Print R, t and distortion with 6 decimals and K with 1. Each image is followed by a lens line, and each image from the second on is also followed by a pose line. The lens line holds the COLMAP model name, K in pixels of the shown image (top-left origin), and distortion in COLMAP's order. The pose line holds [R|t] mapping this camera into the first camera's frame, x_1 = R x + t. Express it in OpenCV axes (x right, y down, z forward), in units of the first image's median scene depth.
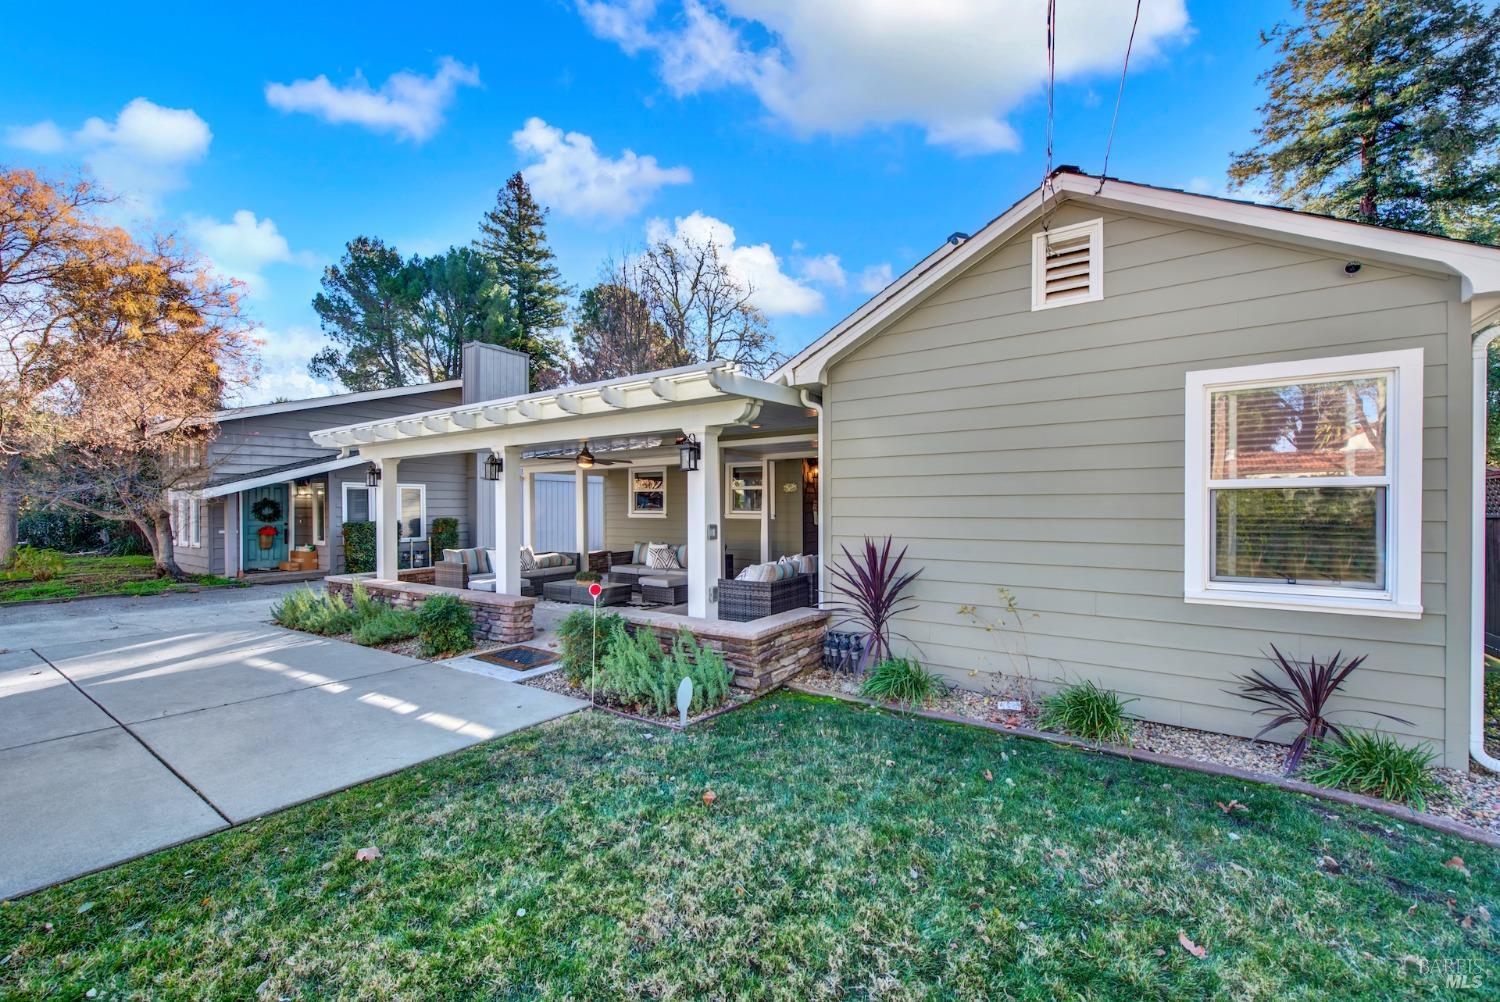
lens RADIAL K [[599.1, 0, 744.5], [0, 599.1, 511.5], [0, 0, 1]] dist [0.003124, -0.000302]
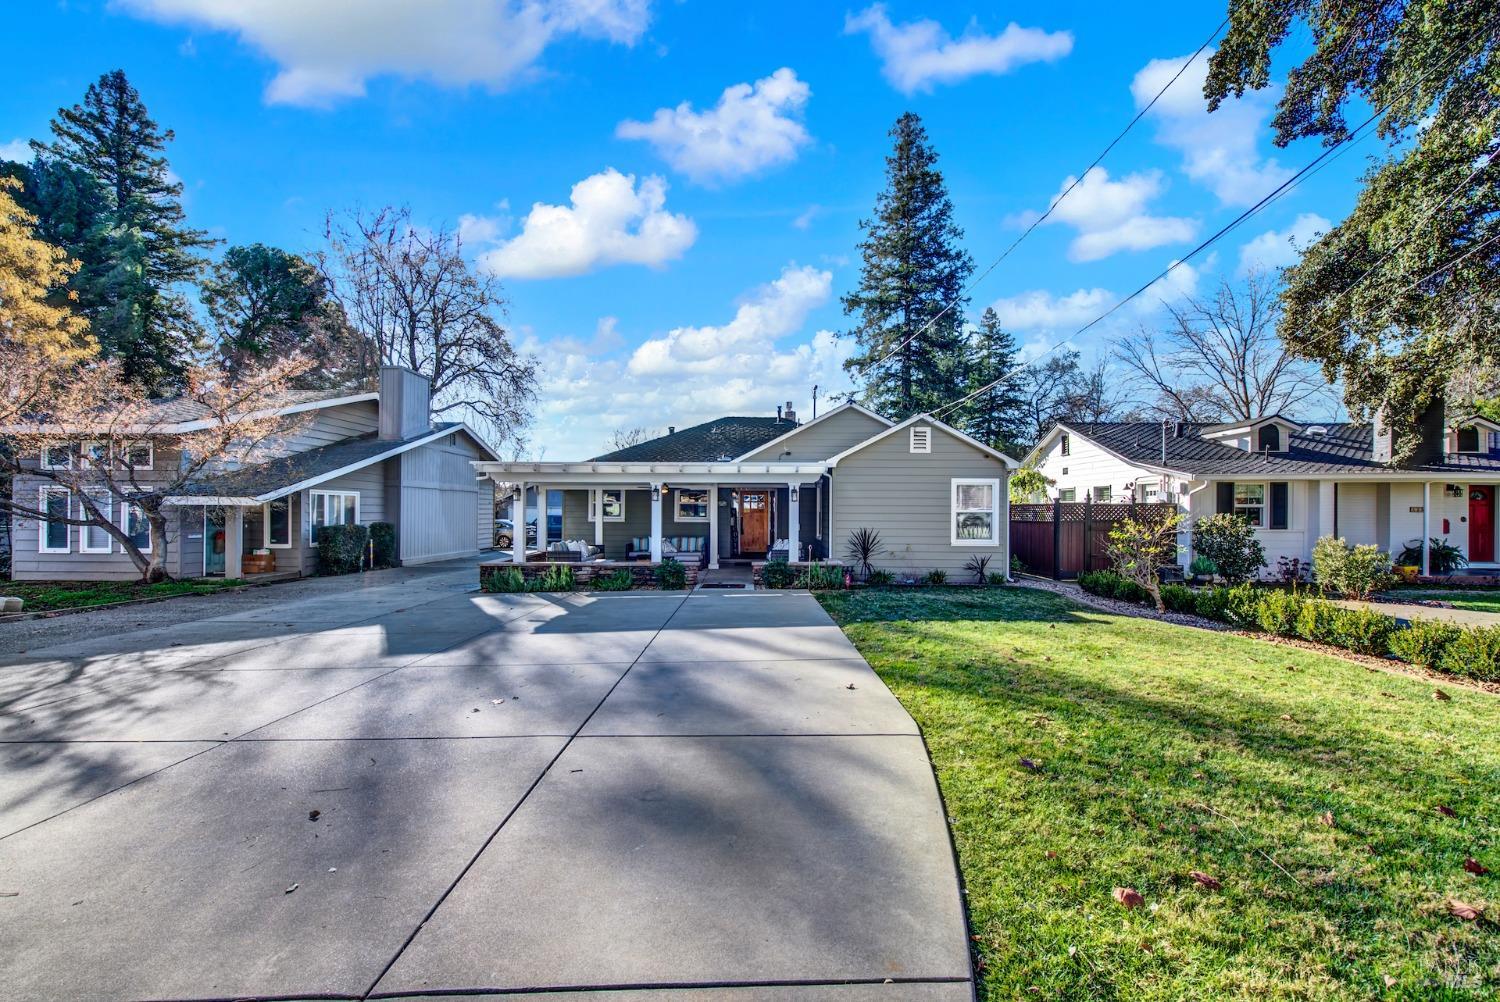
lens RADIAL K [[599.1, 0, 748.2], [0, 599.1, 501.0], [0, 0, 1]] dist [0.003124, -0.000302]
pose [[0.829175, 0.017751, 0.558707, -1.099074], [-0.004078, 0.999661, -0.025709, -0.005298], [-0.558974, 0.019039, 0.828967, -0.608060]]
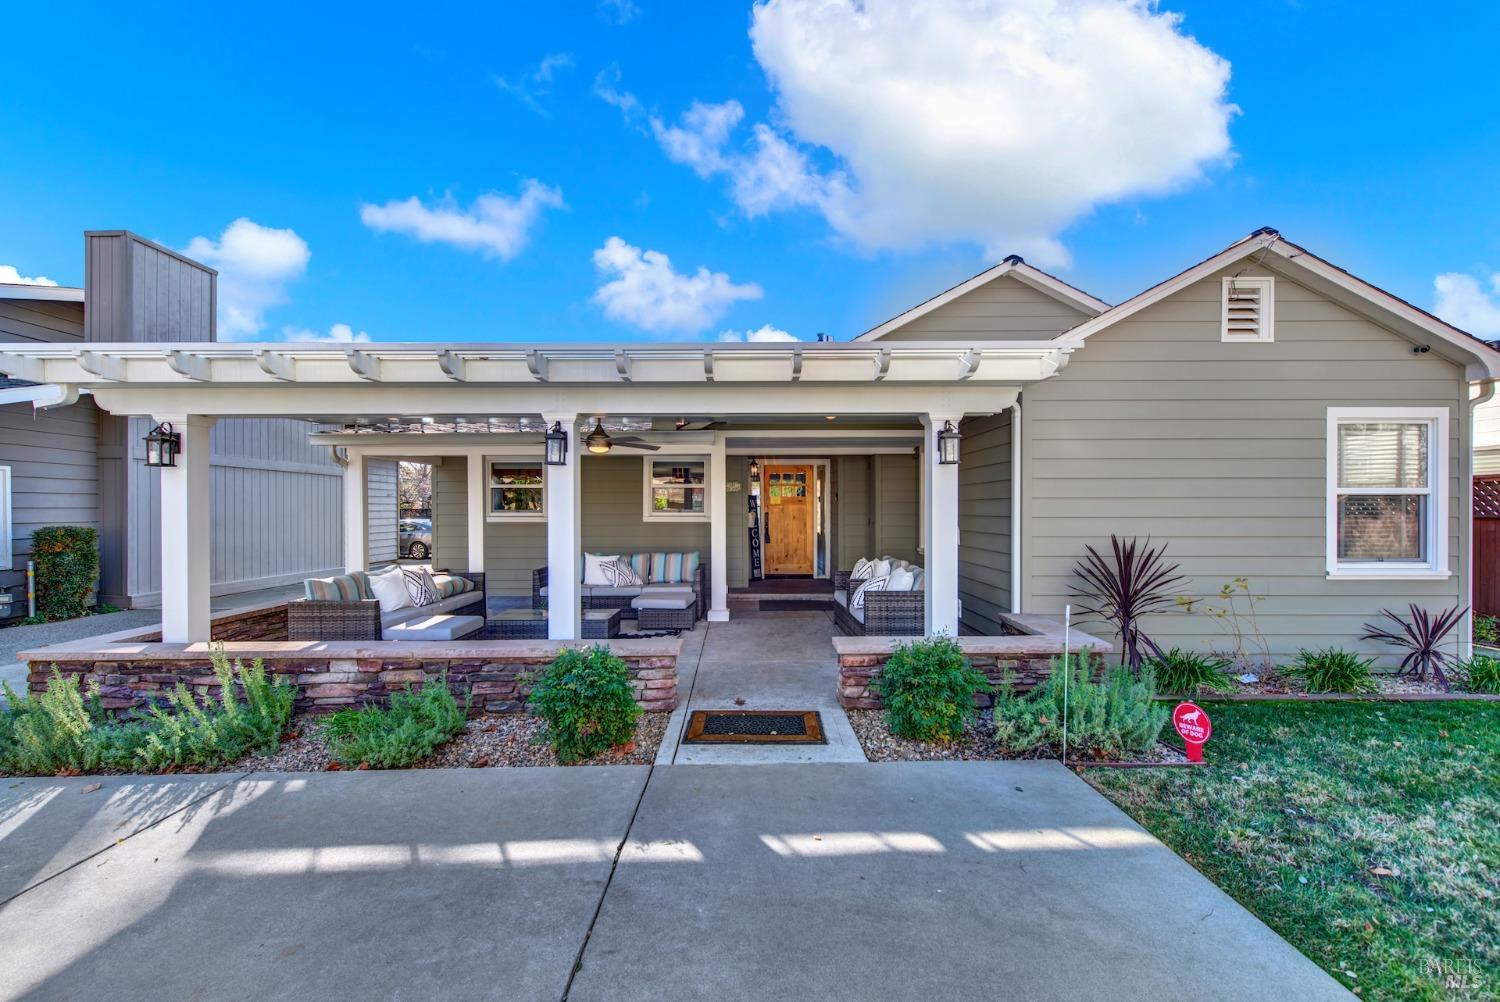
lens RADIAL K [[599.1, 0, 753.3], [0, 599.1, 509.9], [0, 0, 1]] dist [0.003124, -0.000302]
pose [[0.826749, 0.000845, 0.562571, -0.552876], [0.003152, 0.999976, -0.006134, 0.000609], [-0.562563, 0.006845, 0.826726, 0.317618]]
